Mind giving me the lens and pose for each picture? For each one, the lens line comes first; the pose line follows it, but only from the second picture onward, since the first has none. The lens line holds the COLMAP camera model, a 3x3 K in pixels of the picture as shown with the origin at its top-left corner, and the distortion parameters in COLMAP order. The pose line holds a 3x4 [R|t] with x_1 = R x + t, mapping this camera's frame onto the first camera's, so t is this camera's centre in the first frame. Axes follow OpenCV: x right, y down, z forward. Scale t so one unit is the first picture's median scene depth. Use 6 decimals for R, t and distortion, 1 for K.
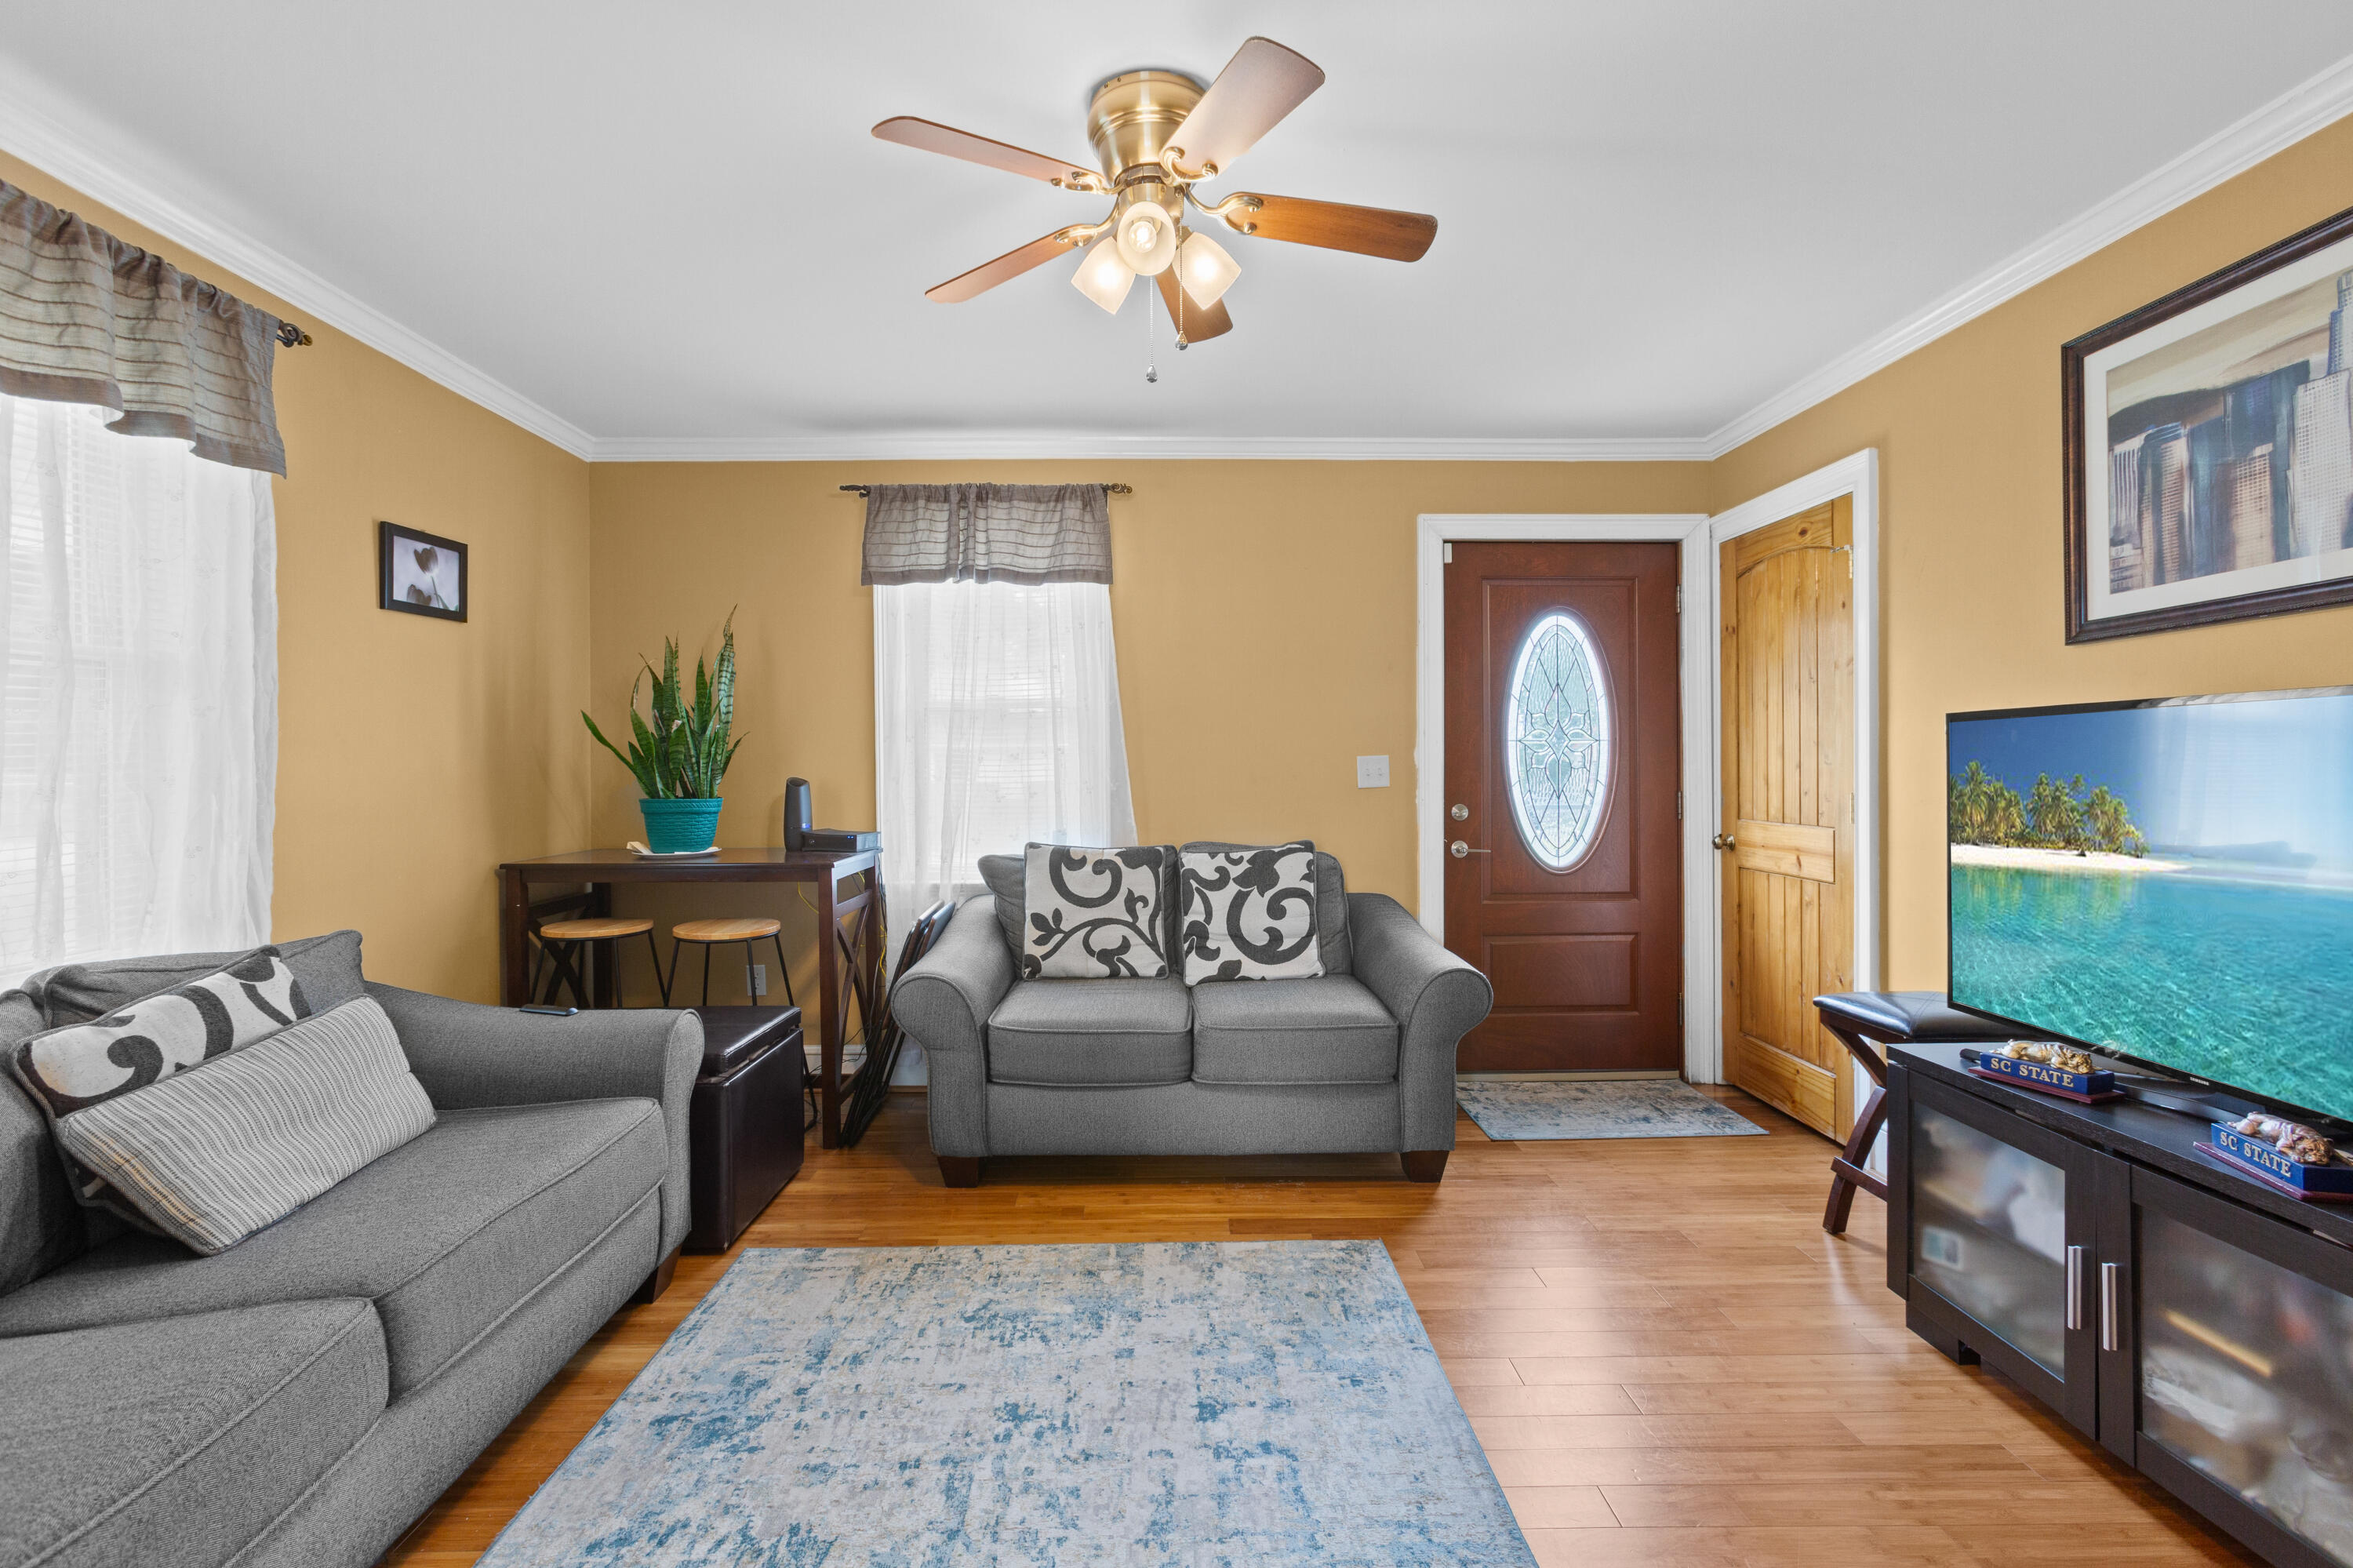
lens RADIAL K [[1049.7, 0, 1175.2], [0, 1049.7, 770.8], [0, 0, 1]] dist [0.001749, 0.000122]
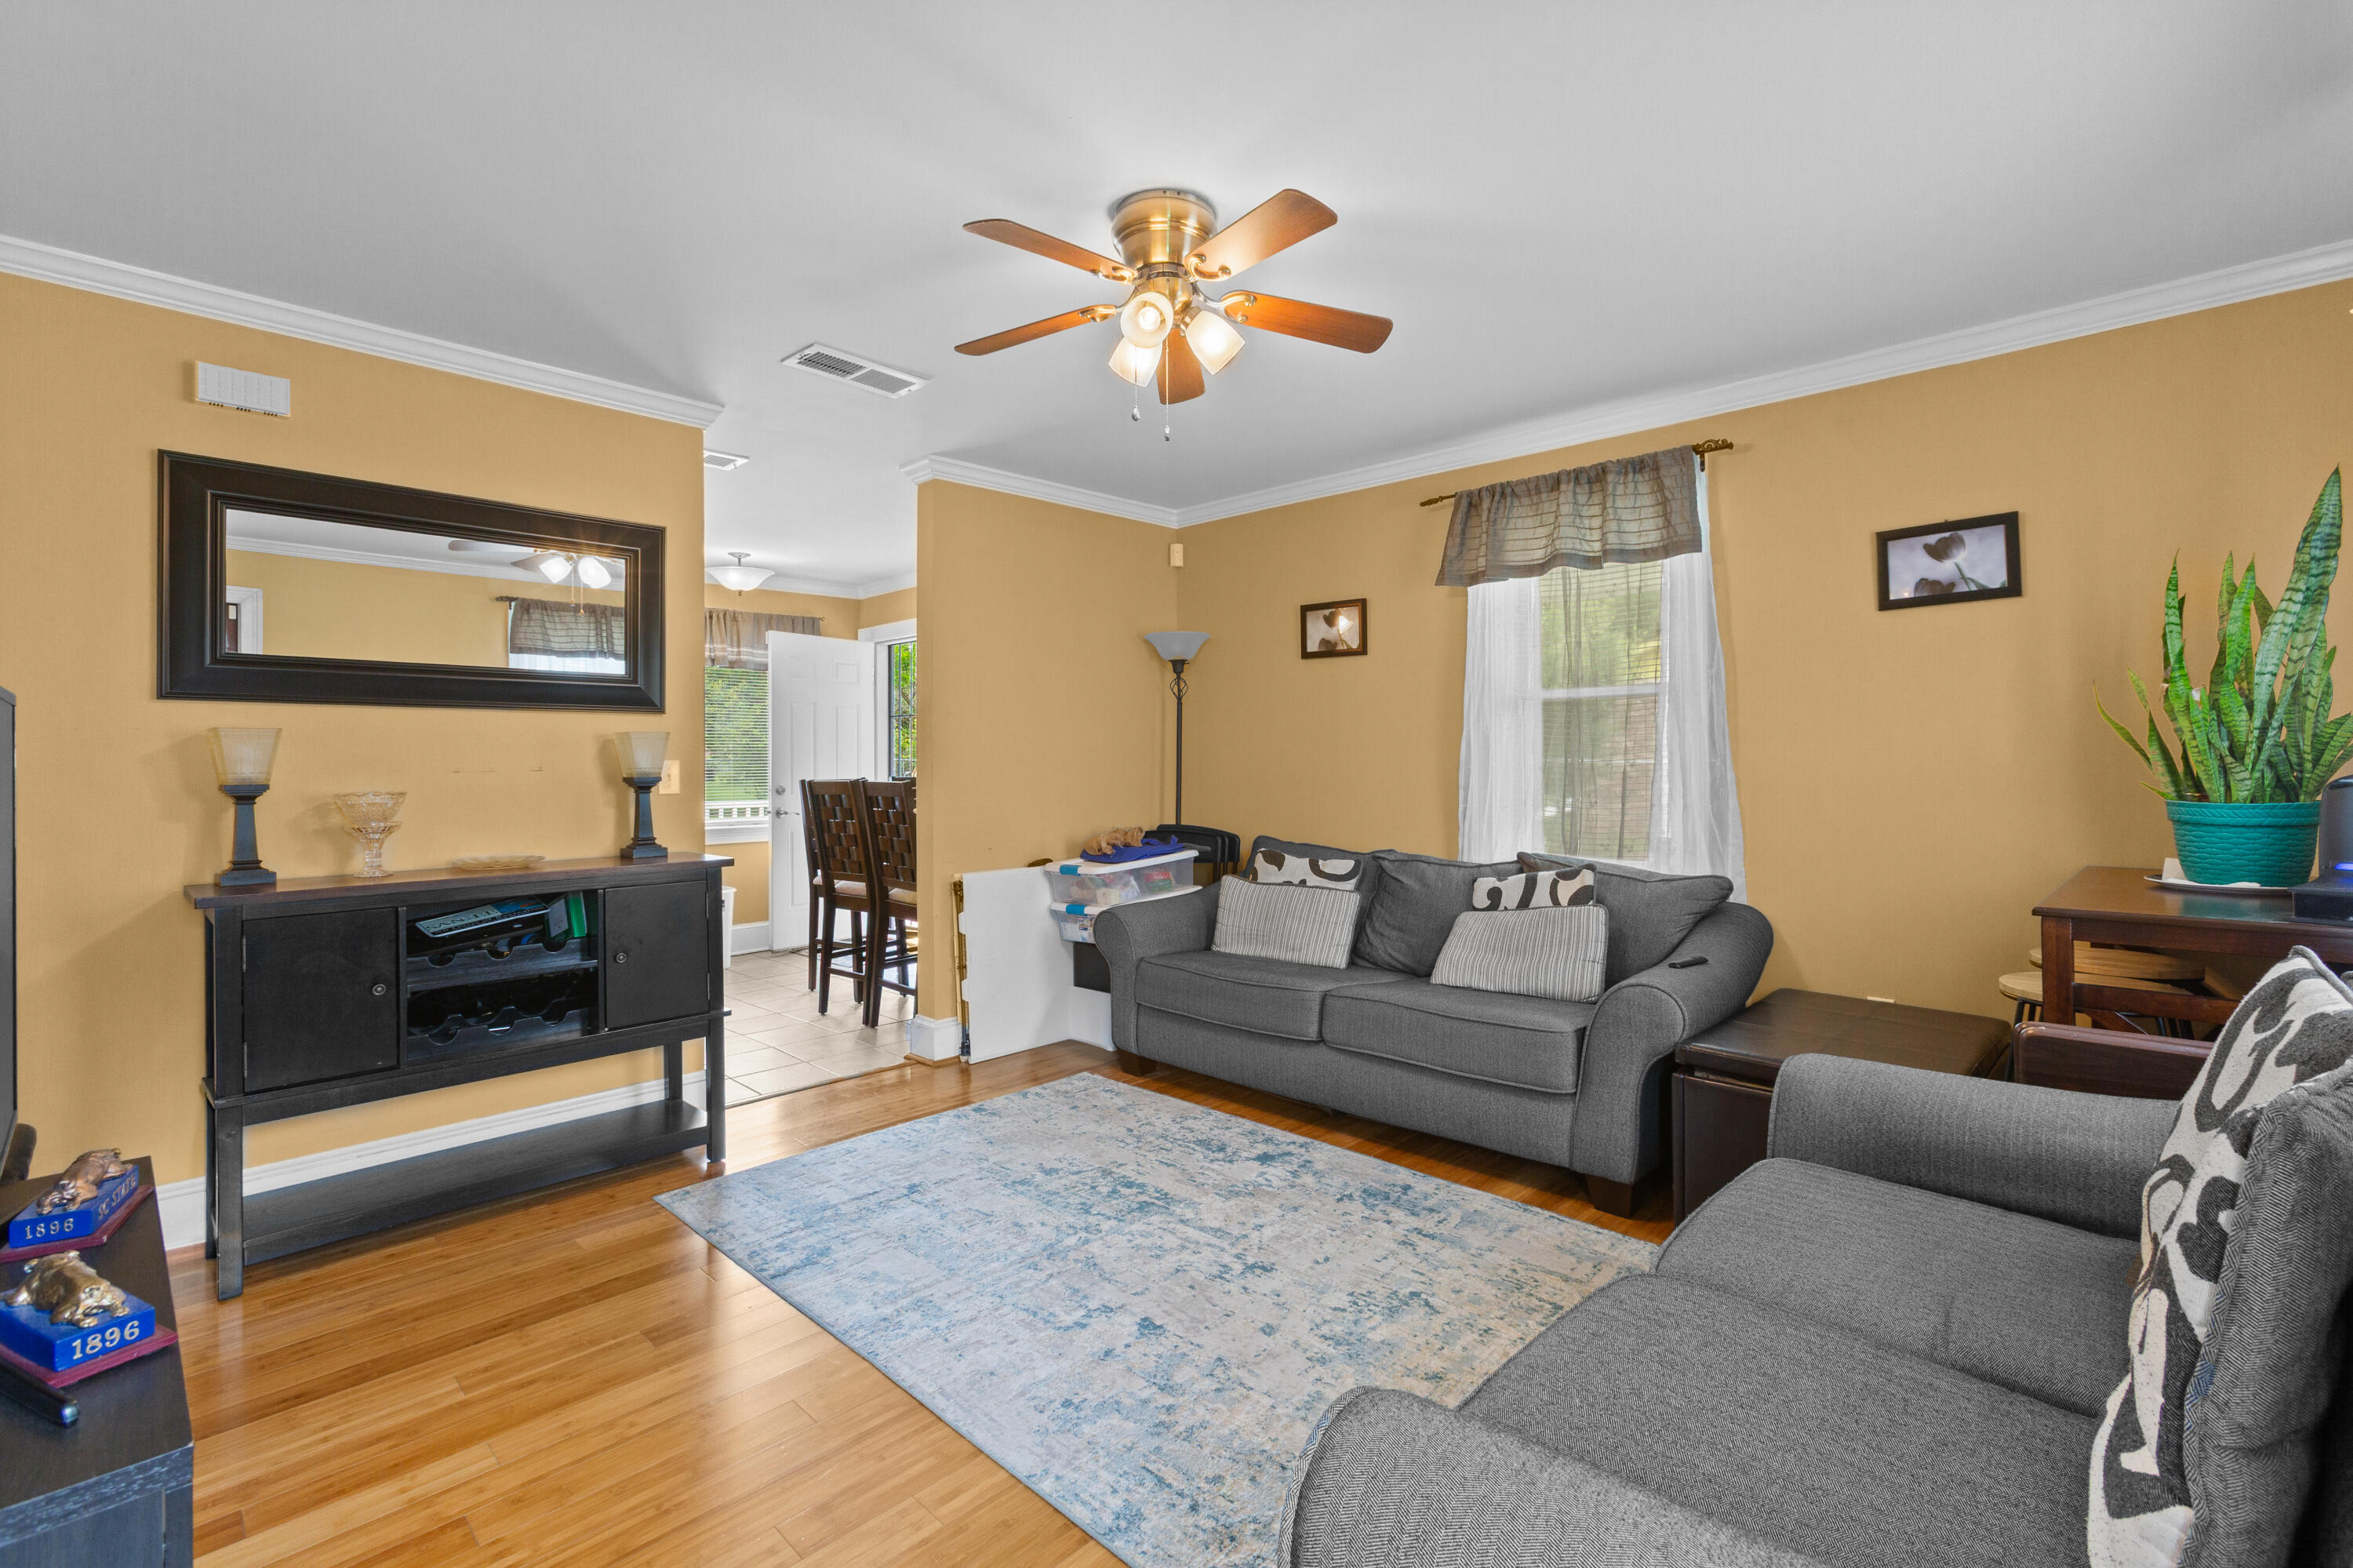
lens RADIAL K [[1049.7, 0, 1177.6], [0, 1049.7, 768.2], [0, 0, 1]] dist [0.001749, 0.000122]
pose [[-0.707659, 0.013915, -0.706417, 0.747830], [0.003138, 0.999858, 0.016553, -0.011458], [0.706548, 0.009497, -0.707602, 1.693121]]
